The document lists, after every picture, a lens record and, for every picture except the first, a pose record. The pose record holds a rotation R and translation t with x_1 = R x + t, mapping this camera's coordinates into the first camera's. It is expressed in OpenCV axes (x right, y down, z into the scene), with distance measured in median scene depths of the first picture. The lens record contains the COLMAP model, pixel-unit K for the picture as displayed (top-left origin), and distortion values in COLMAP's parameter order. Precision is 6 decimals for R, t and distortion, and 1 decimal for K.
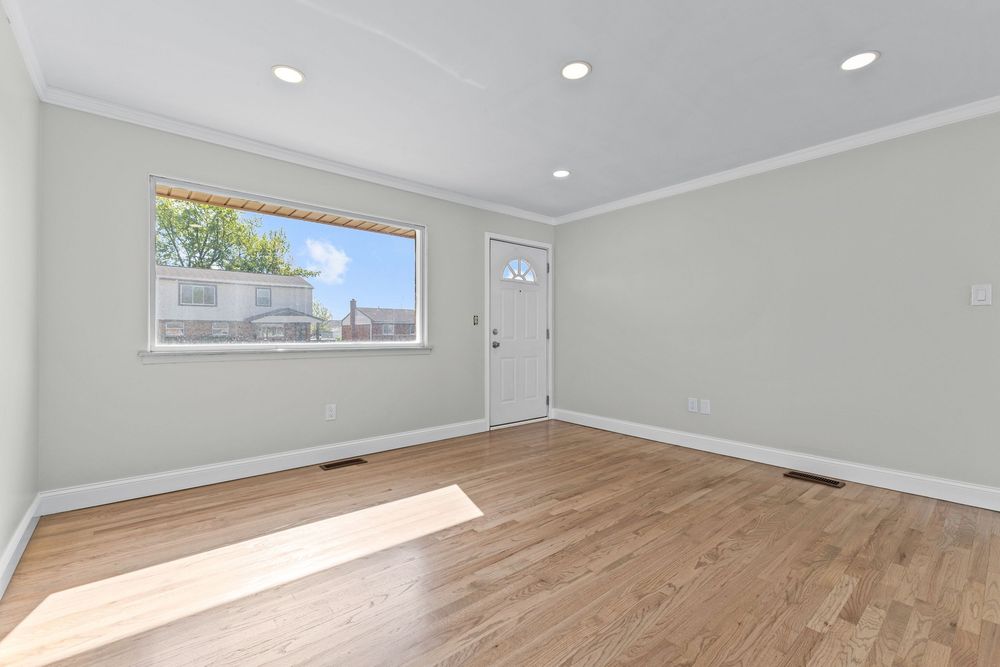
lens RADIAL K [[432.4, 0, 498.0], [0, 432.4, 333.7], [0, 0, 1]] dist [0.010567, -0.002400]
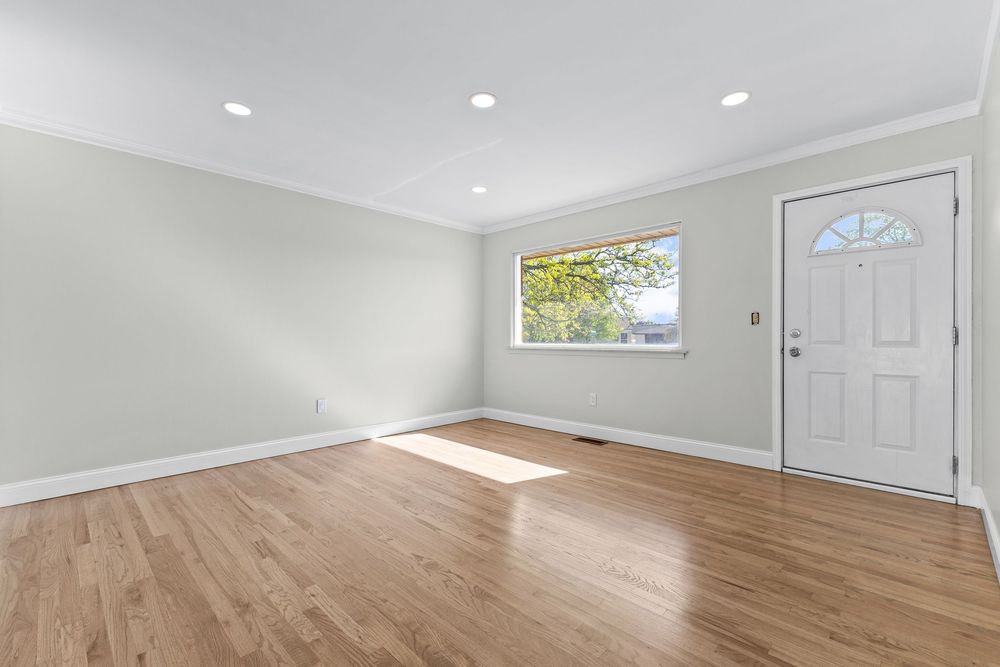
lens RADIAL K [[432.4, 0, 499.1], [0, 432.4, 341.2], [0, 0, 1]] dist [0.010567, -0.002400]
pose [[0.095535, 0.006288, -0.995406, 1.074897], [0.004047, 0.999969, 0.006705, 0.002990], [0.995418, -0.004669, 0.095506, 0.774441]]
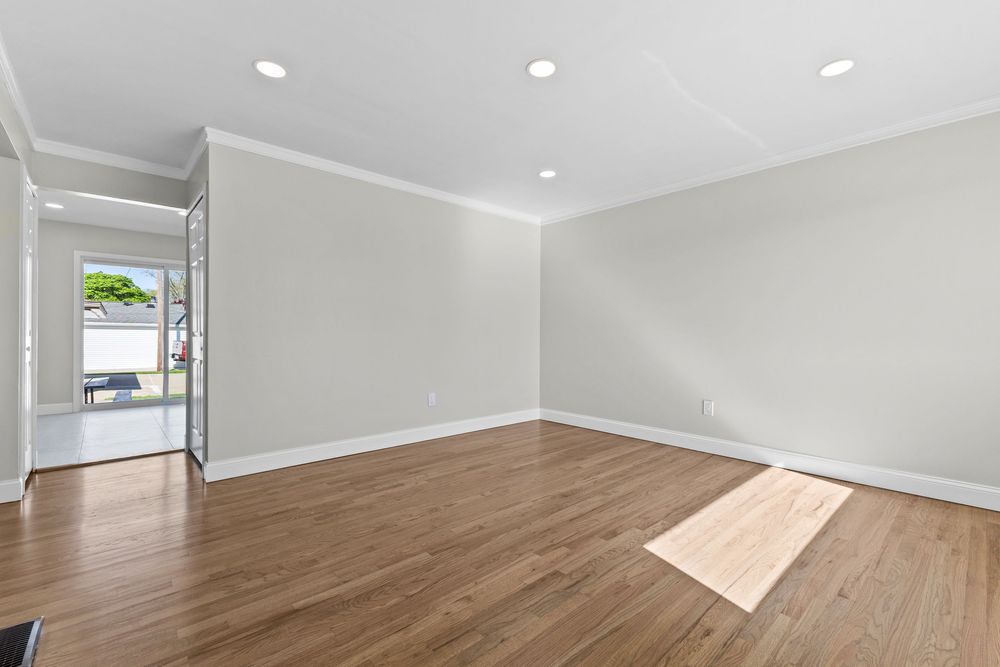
lens RADIAL K [[432.4, 0, 502.4], [0, 432.4, 335.5], [0, 0, 1]] dist [0.010567, -0.002400]
pose [[-0.999181, -0.003487, -0.040321, 0.254827], [-0.003564, 0.999992, 0.001847, 0.002284], [0.040314, 0.001989, -0.999185, 1.654197]]
